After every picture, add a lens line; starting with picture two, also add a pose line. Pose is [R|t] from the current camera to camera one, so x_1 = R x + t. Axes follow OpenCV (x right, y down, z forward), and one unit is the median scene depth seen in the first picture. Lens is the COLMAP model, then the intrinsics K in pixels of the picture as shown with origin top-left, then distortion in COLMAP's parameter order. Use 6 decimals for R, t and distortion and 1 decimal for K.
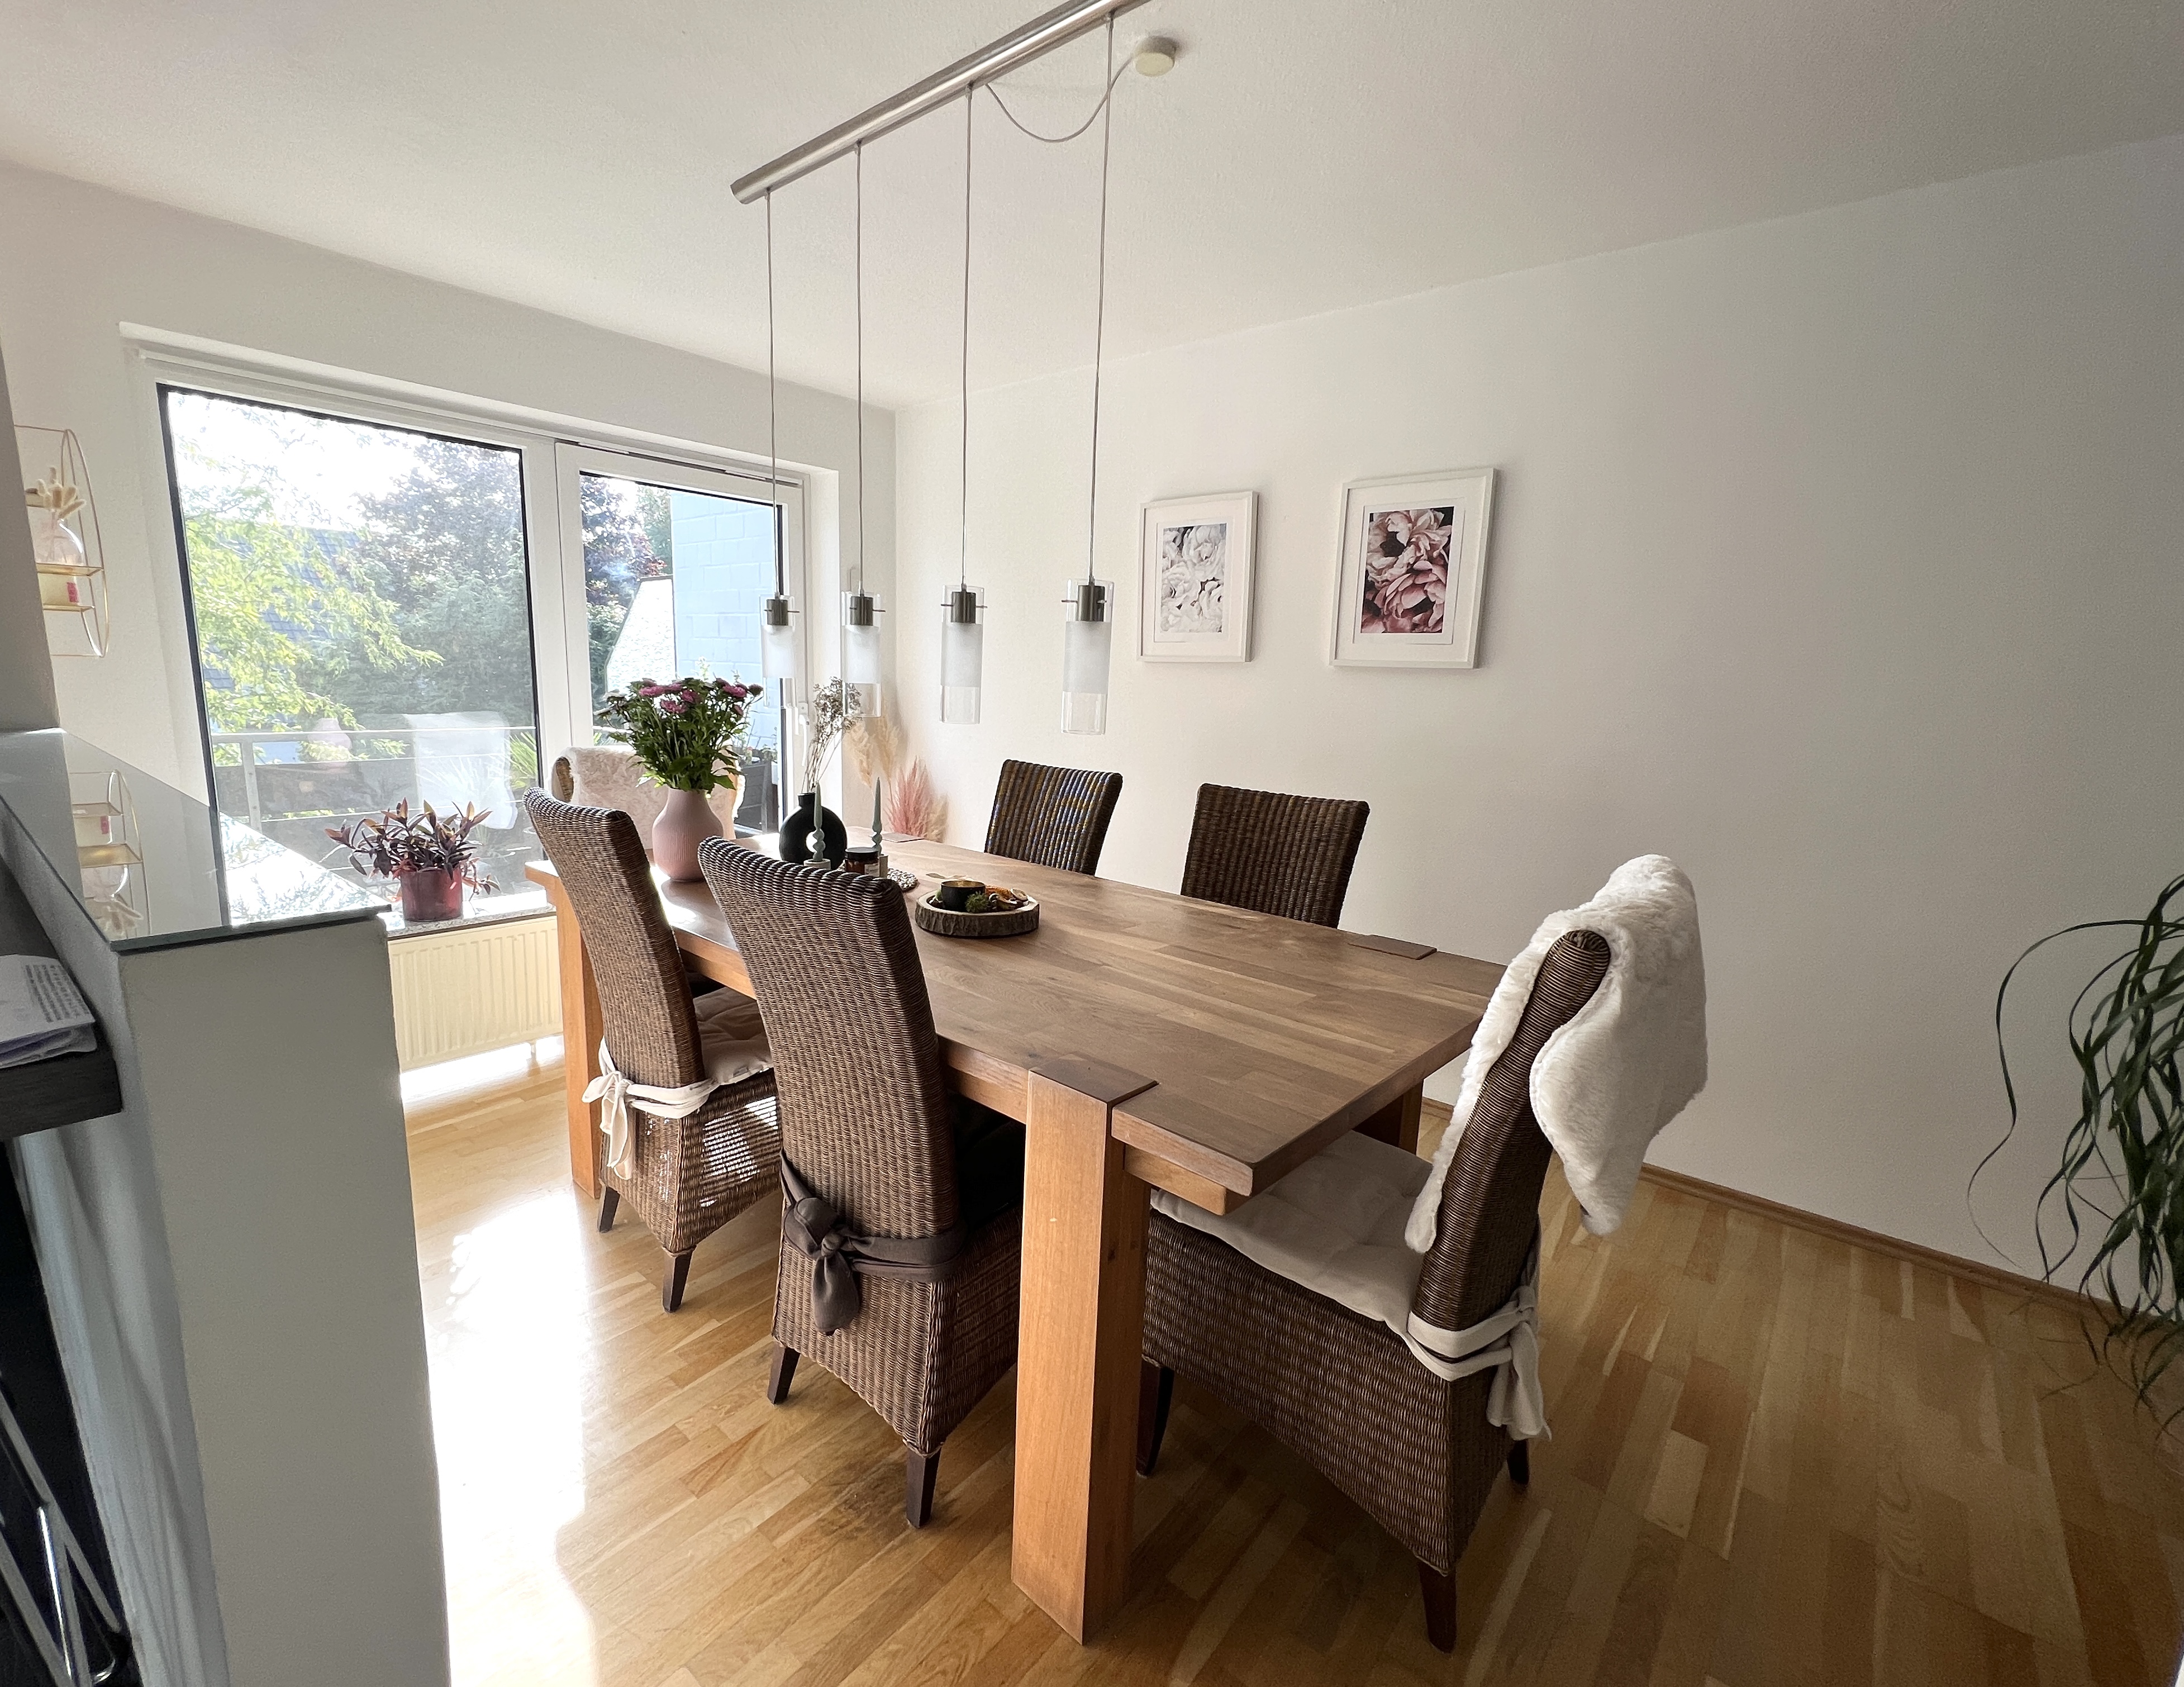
lens RADIAL K [[1001.3, 0, 1077.0], [0, 1001.3, 846.4], [0, 0, 1]] dist [0.002263, 0.000128]
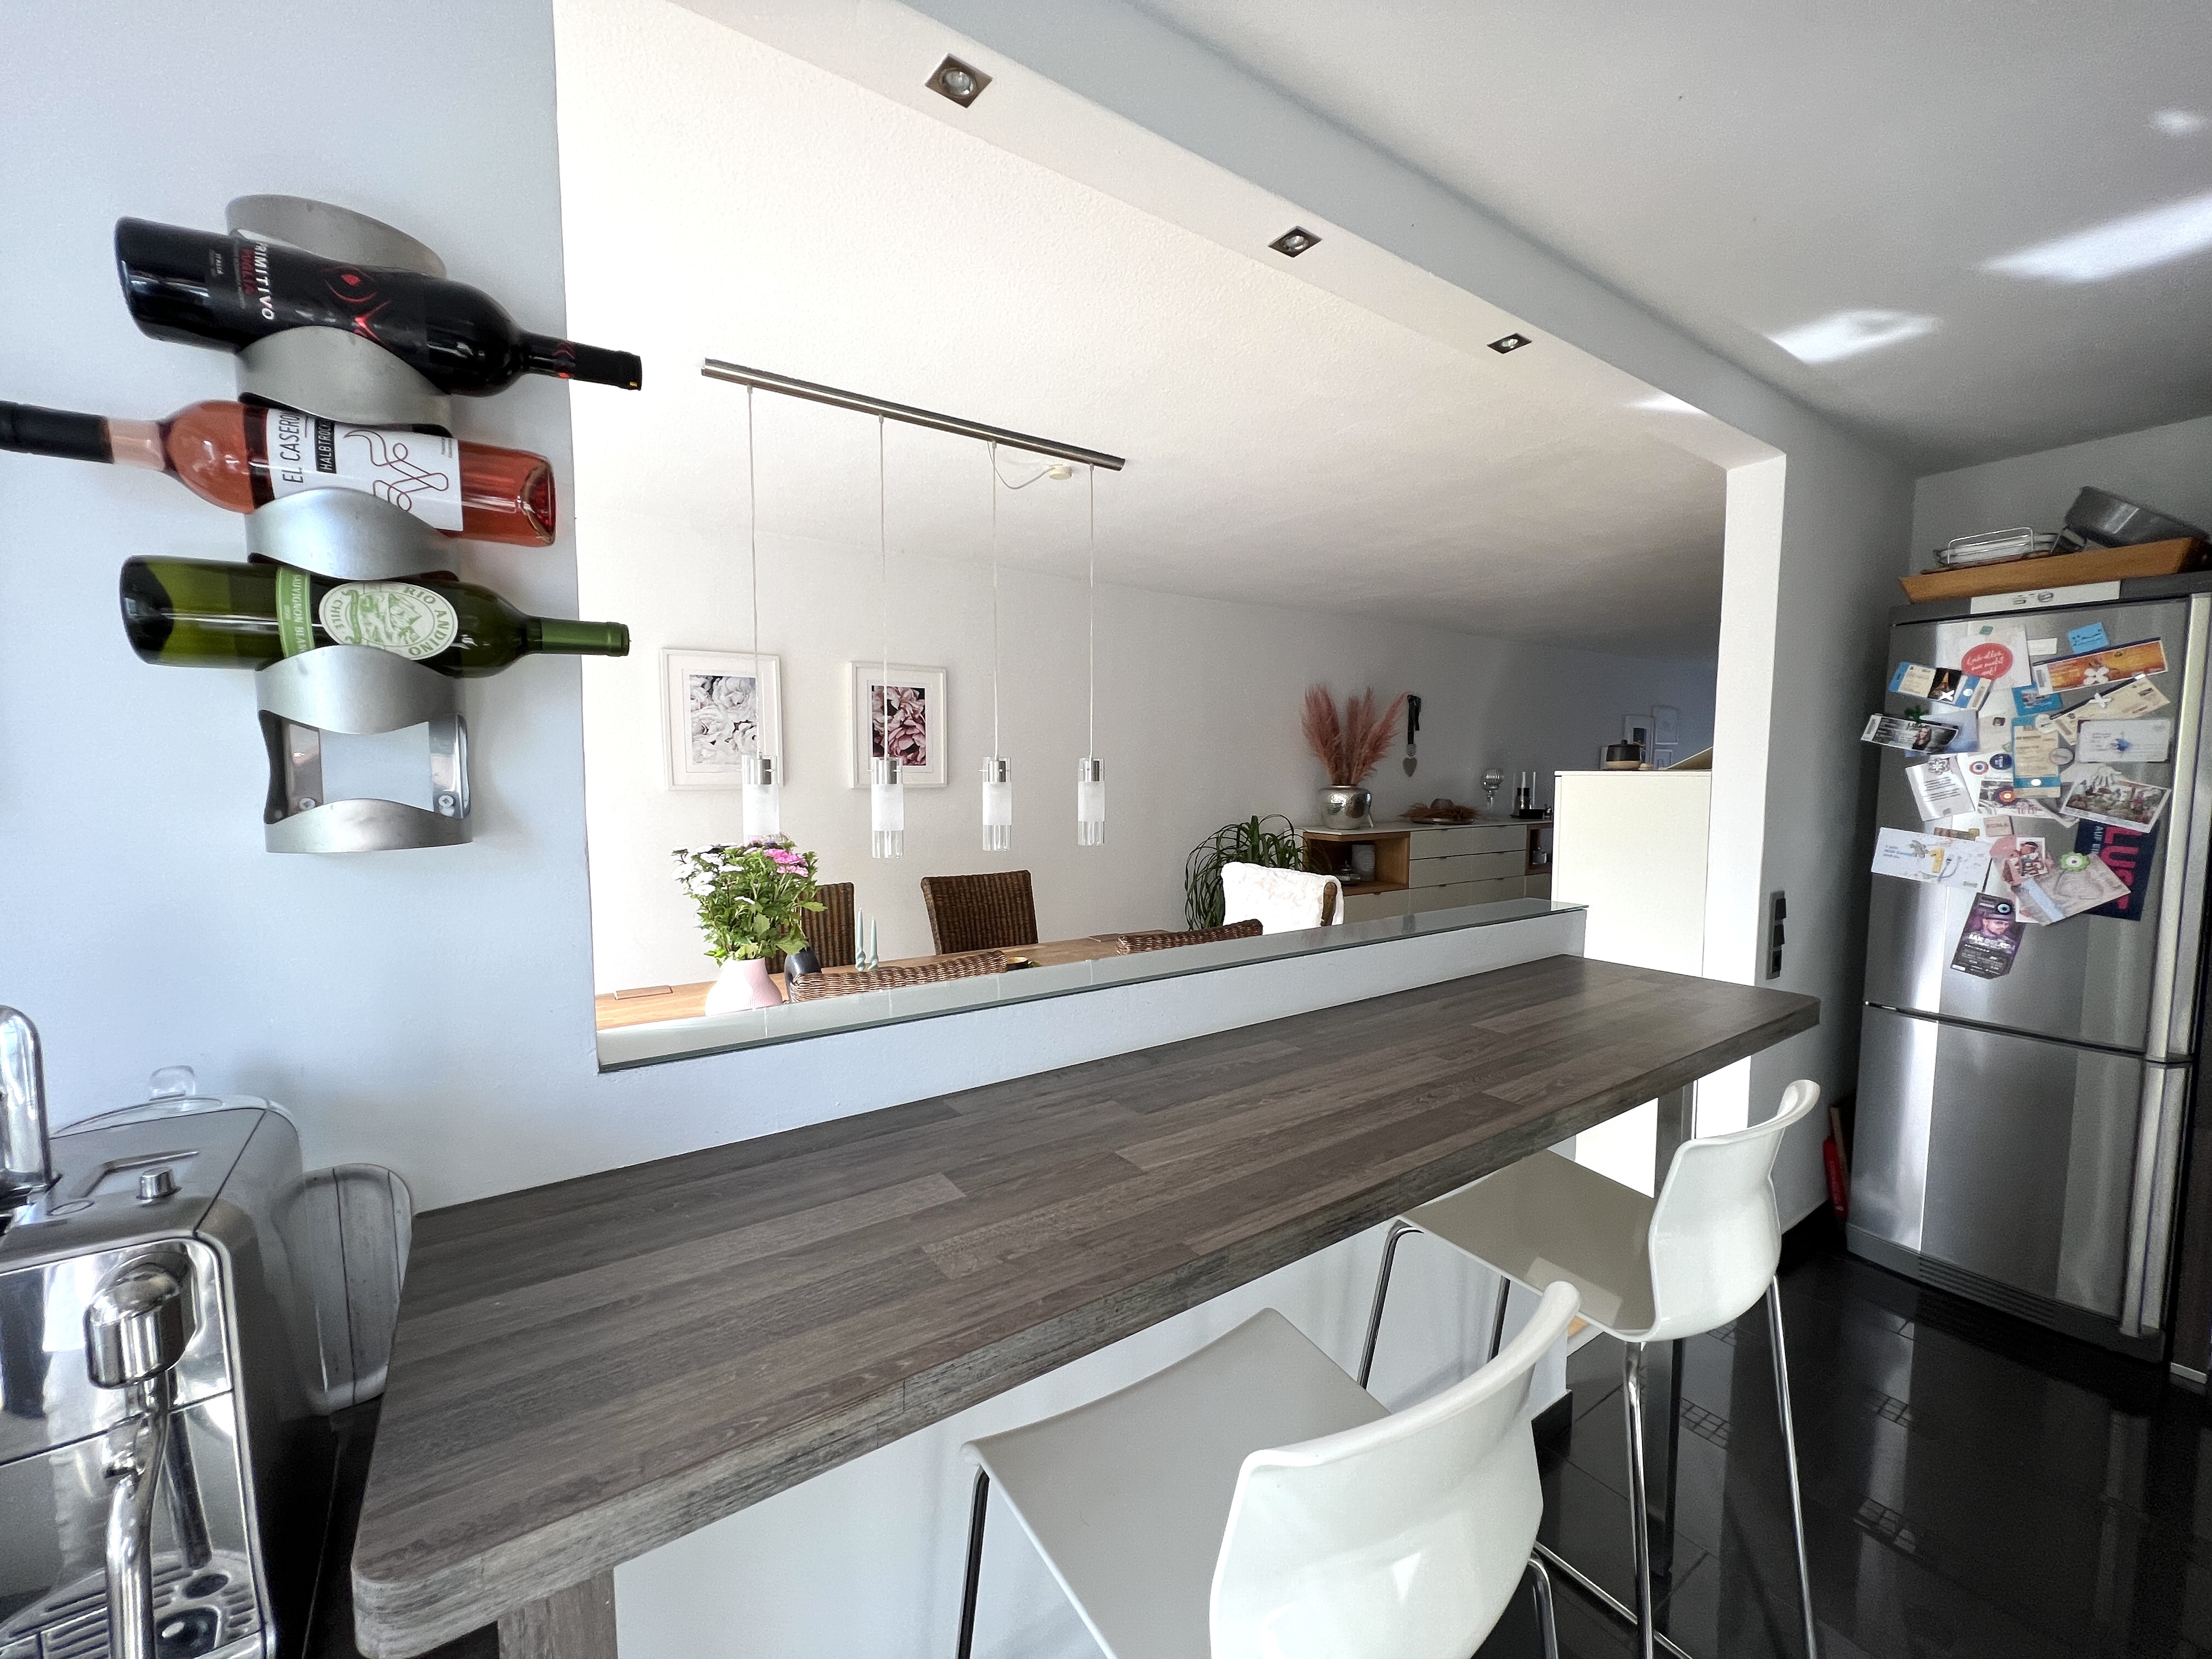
lens RADIAL K [[916.8, 0, 1105.3], [0, 916.8, 839.7], [0, 0, 1]] dist [-0.000182, -0.000441]
pose [[0.252420, -0.104131, 0.961998, -0.944730], [0.173852, 0.982895, 0.060776, -0.133723], [-0.951872, 0.151904, 0.266205, 0.354903]]
